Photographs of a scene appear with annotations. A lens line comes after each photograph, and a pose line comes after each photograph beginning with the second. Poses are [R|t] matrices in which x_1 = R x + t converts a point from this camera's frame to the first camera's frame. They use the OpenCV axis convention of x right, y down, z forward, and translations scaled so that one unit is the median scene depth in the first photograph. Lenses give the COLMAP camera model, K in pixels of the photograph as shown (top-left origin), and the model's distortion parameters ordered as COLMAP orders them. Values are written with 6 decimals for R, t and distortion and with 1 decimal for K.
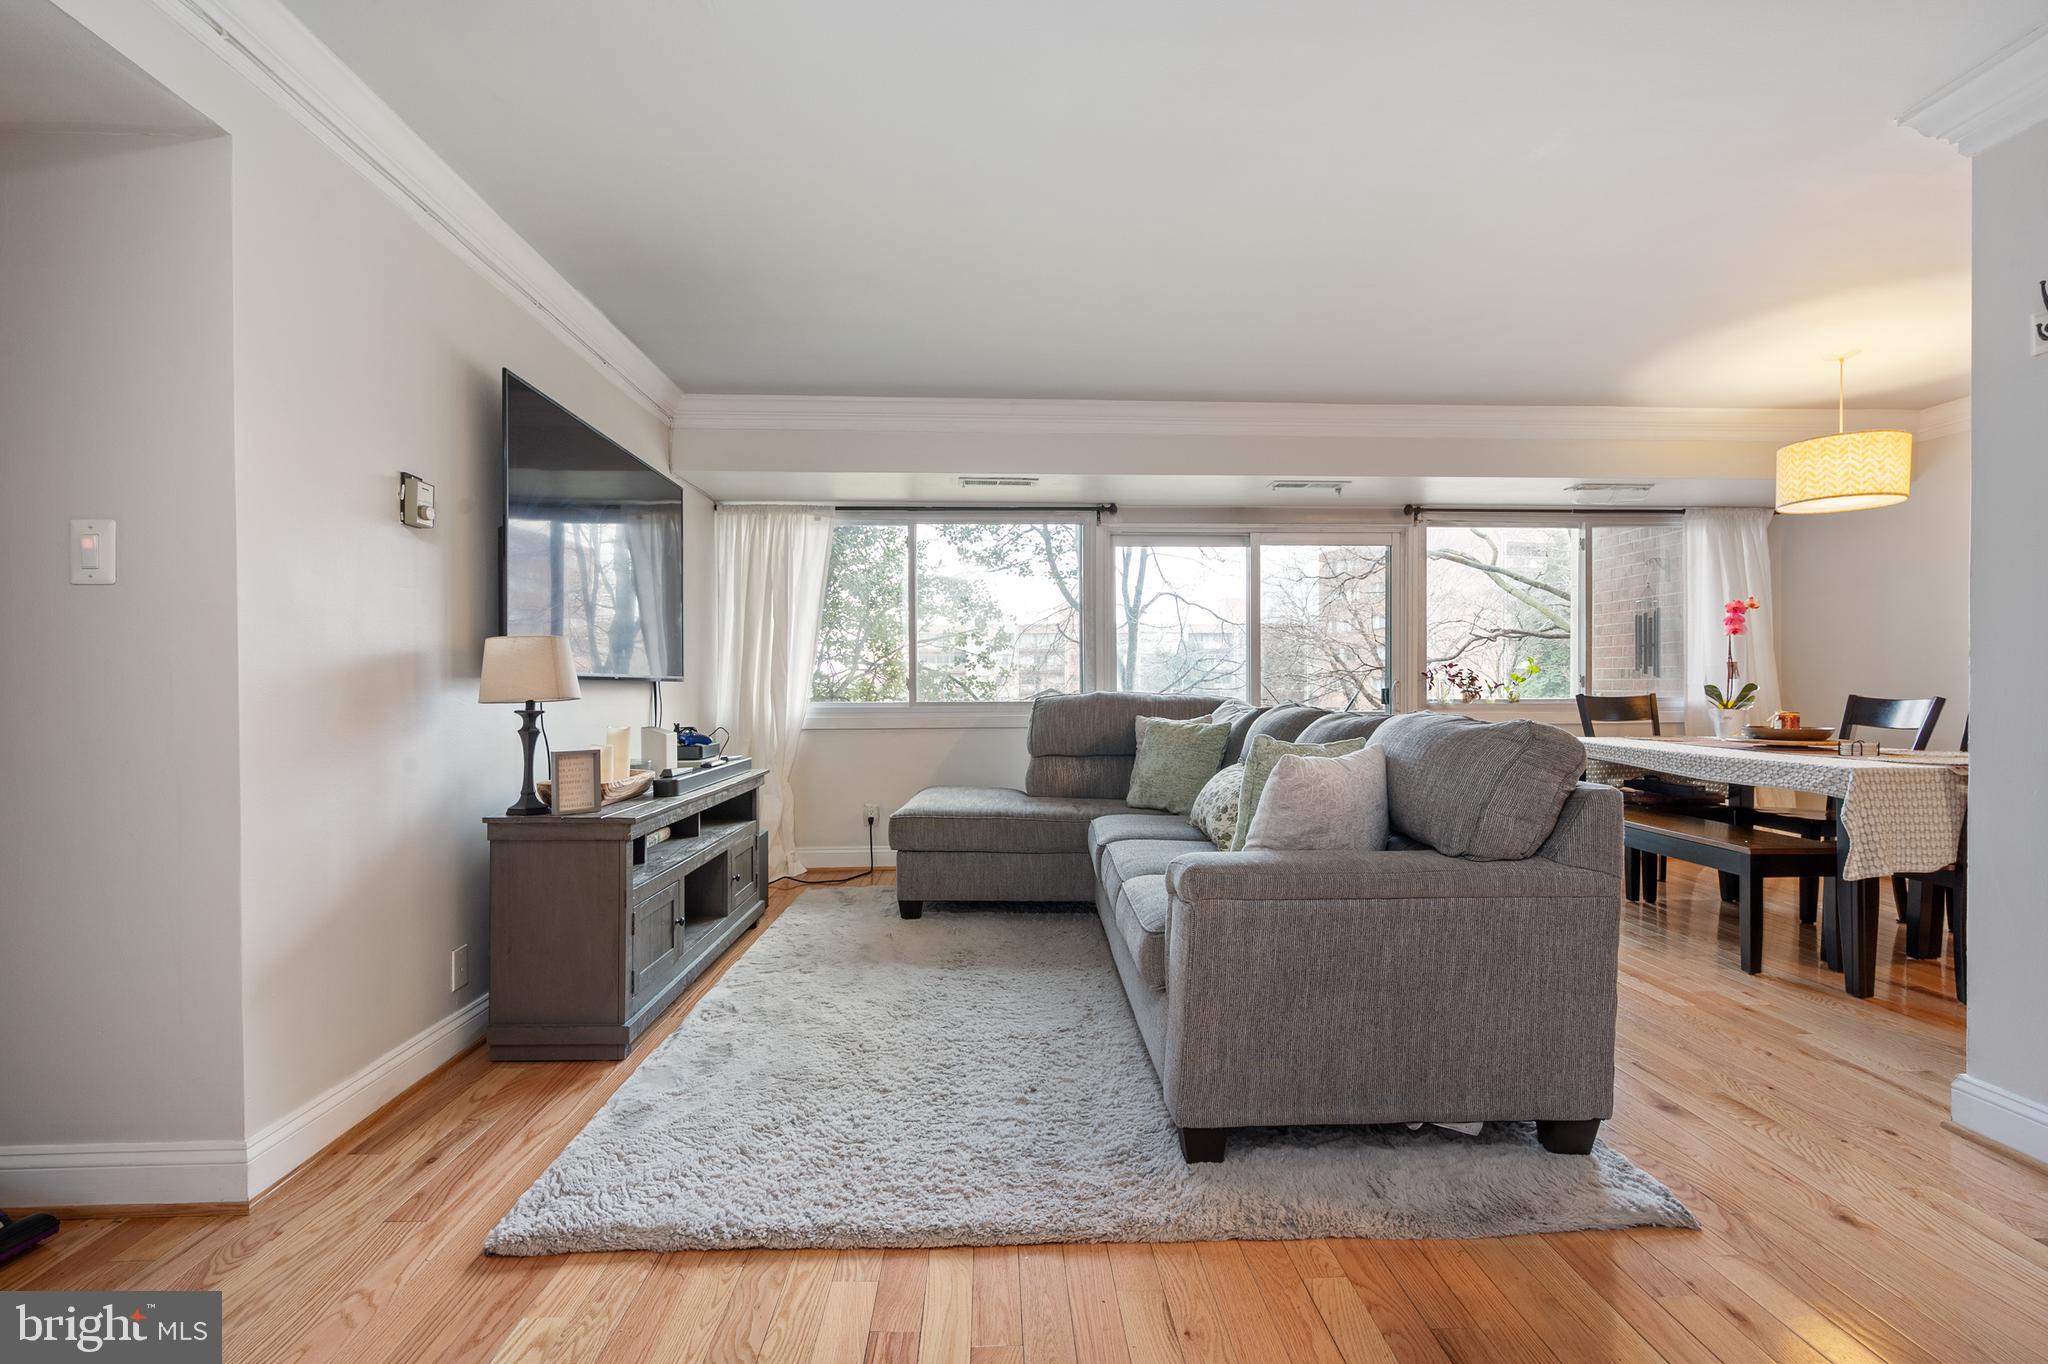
lens RADIAL K [[891.7, 0, 1024.9], [0, 891.7, 695.0], [0, 0, 1]] dist [0.002142, -0.000116]
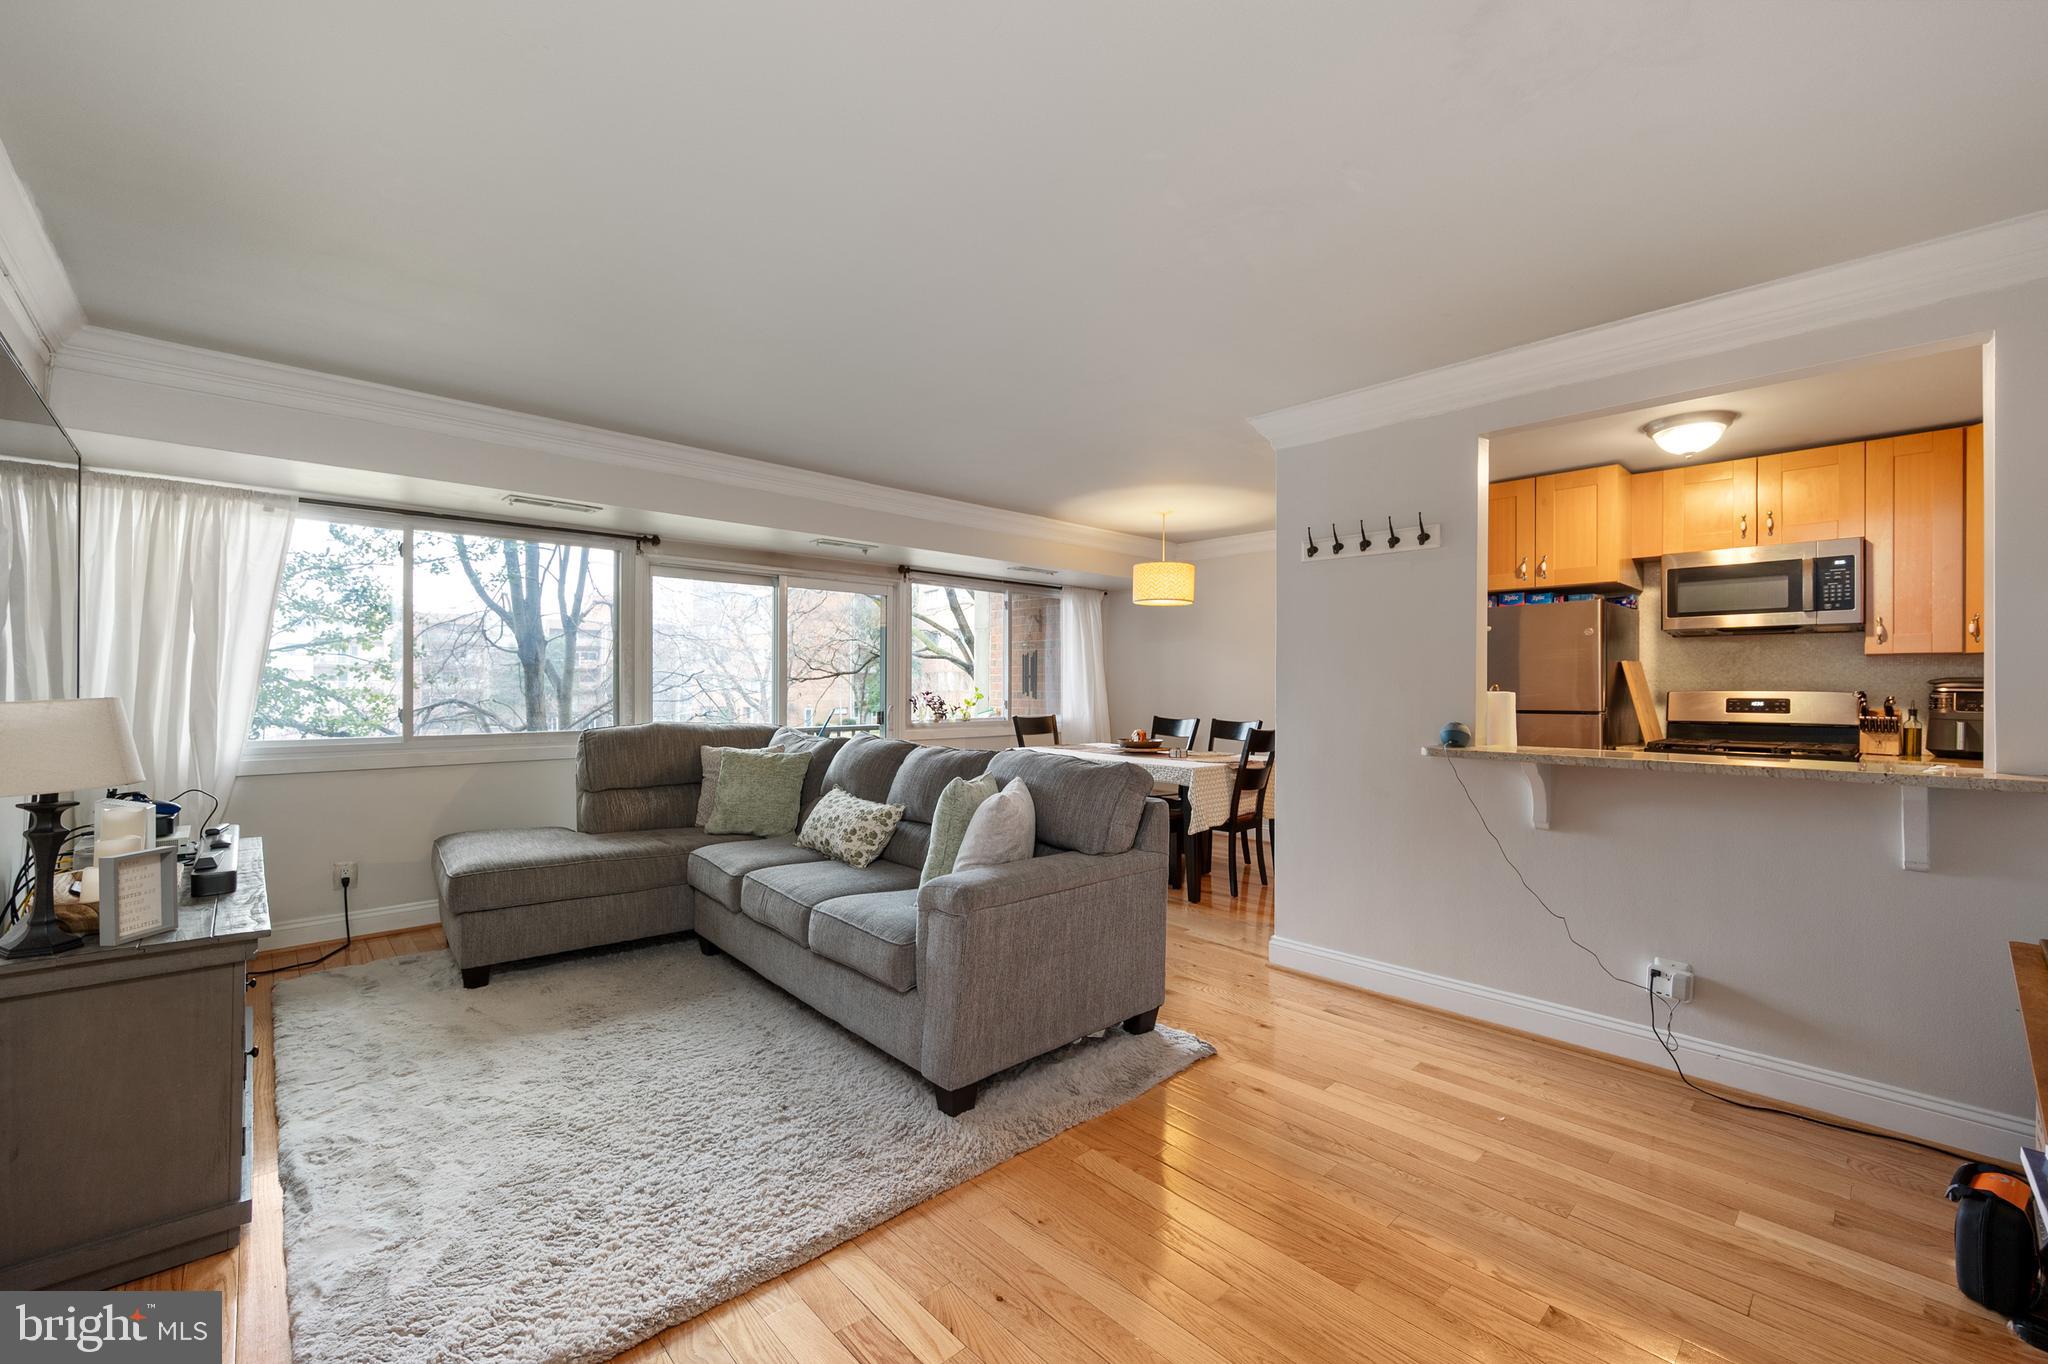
lens RADIAL K [[835.8, 0, 1024.0], [0, 835.8, 682.0], [0, 0, 1]] dist [0.000115, -0.000039]
pose [[0.760087, 0.008774, 0.649762, -0.316094], [-0.000422, 0.999915, -0.013009, -0.054805], [-0.649821, 0.009613, 0.760026, 0.001754]]
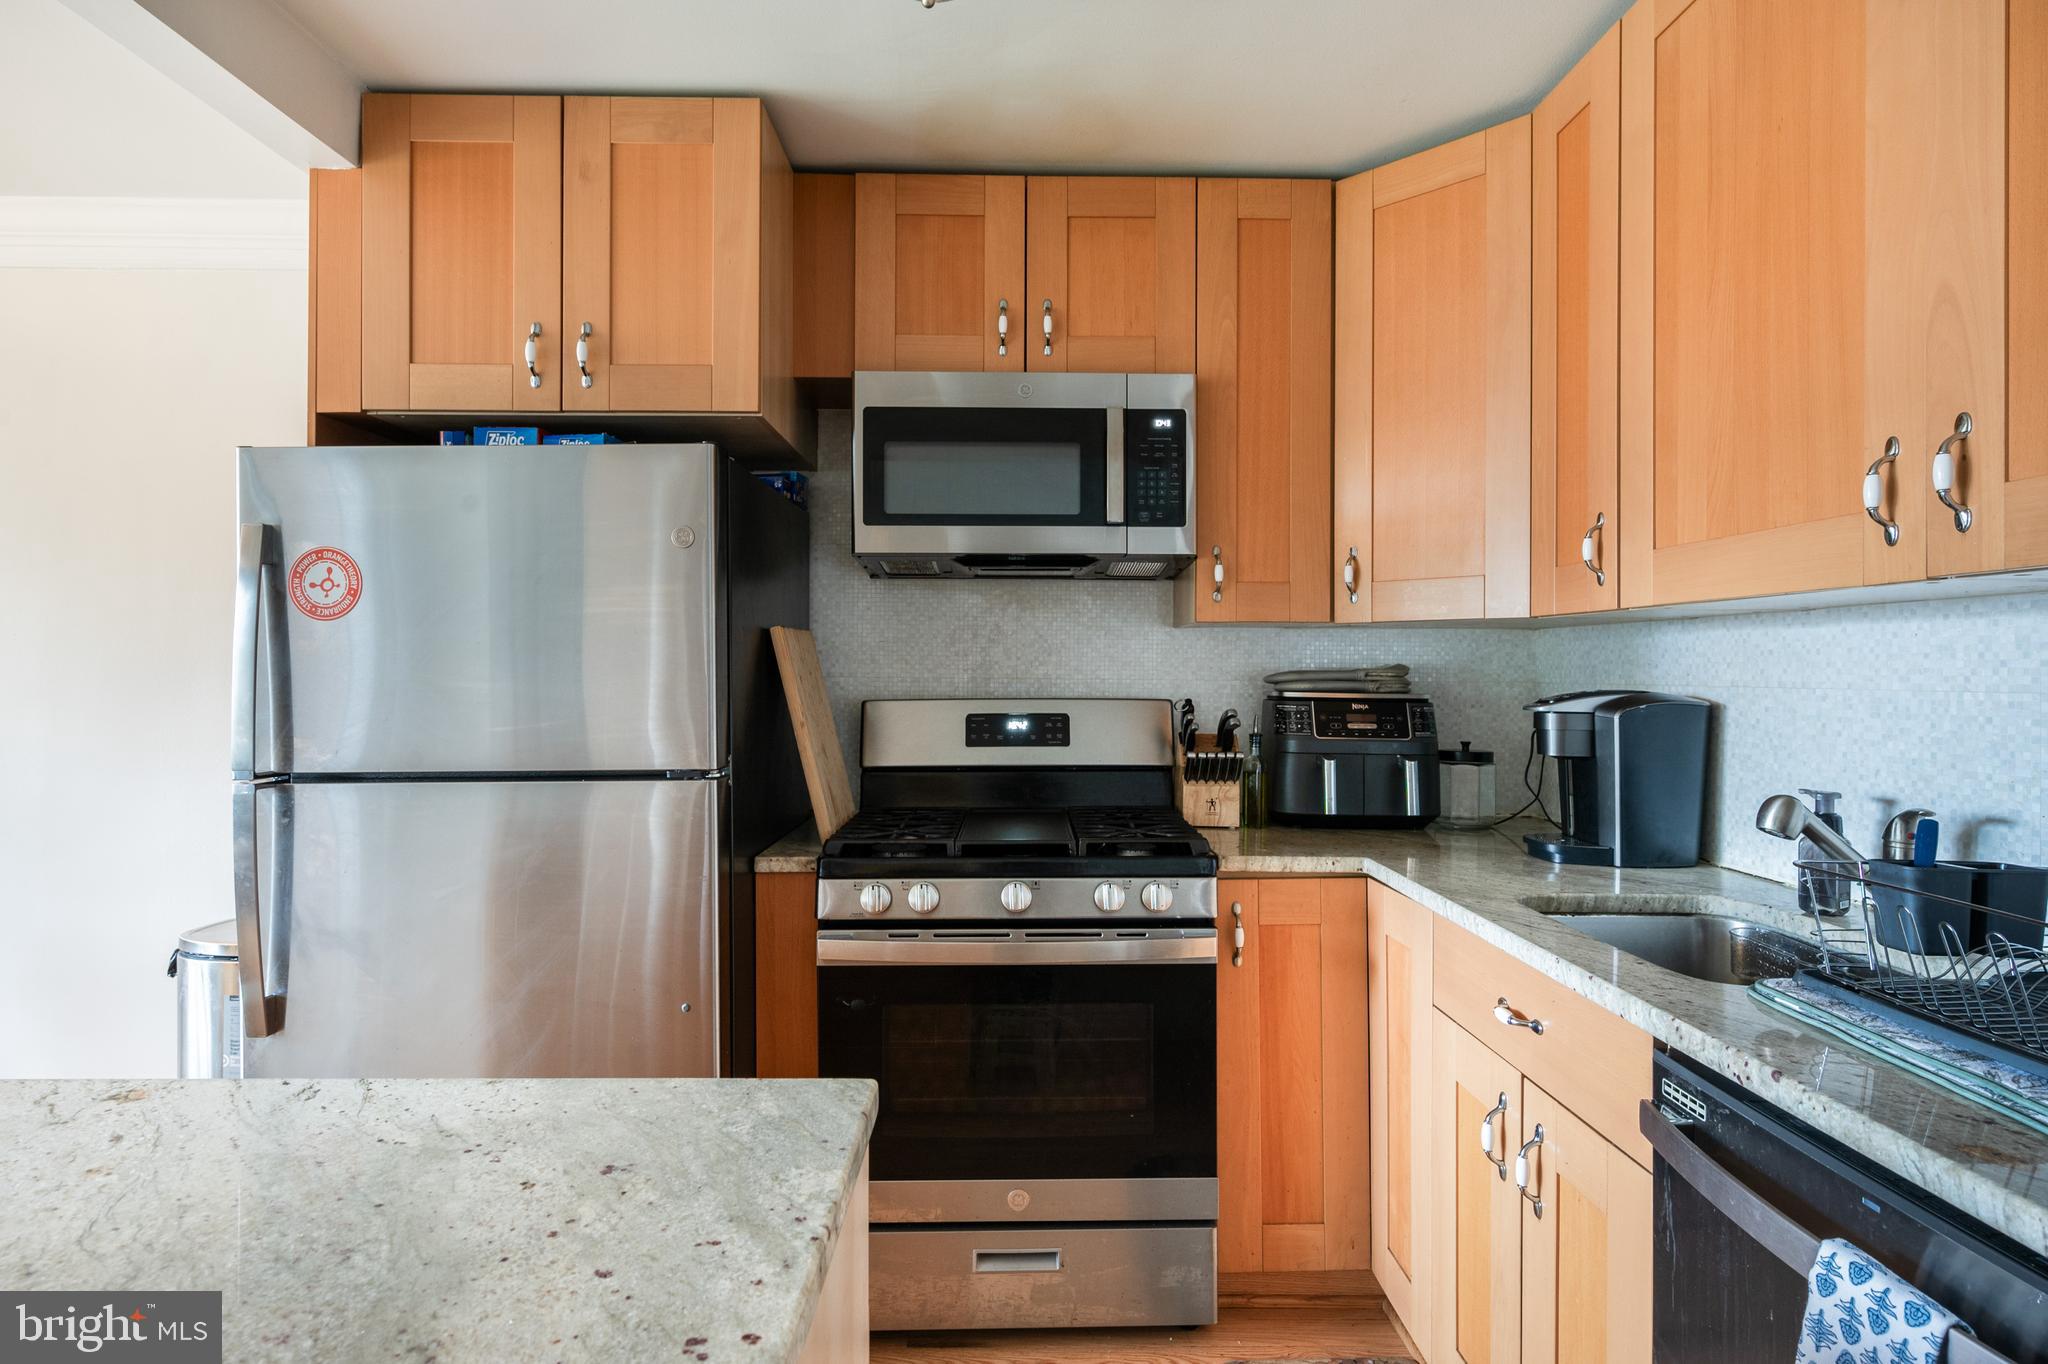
lens RADIAL K [[1049.5, 0, 1024.0], [0, 1049.5, 682.0], [0, 0, 1]] dist [-0.000303, -0.000039]
pose [[0.032915, -0.009640, 0.999412, 0.632811], [0.008536, 0.999920, 0.009364, -0.077223], [-0.999422, 0.008223, 0.032995, 0.218389]]
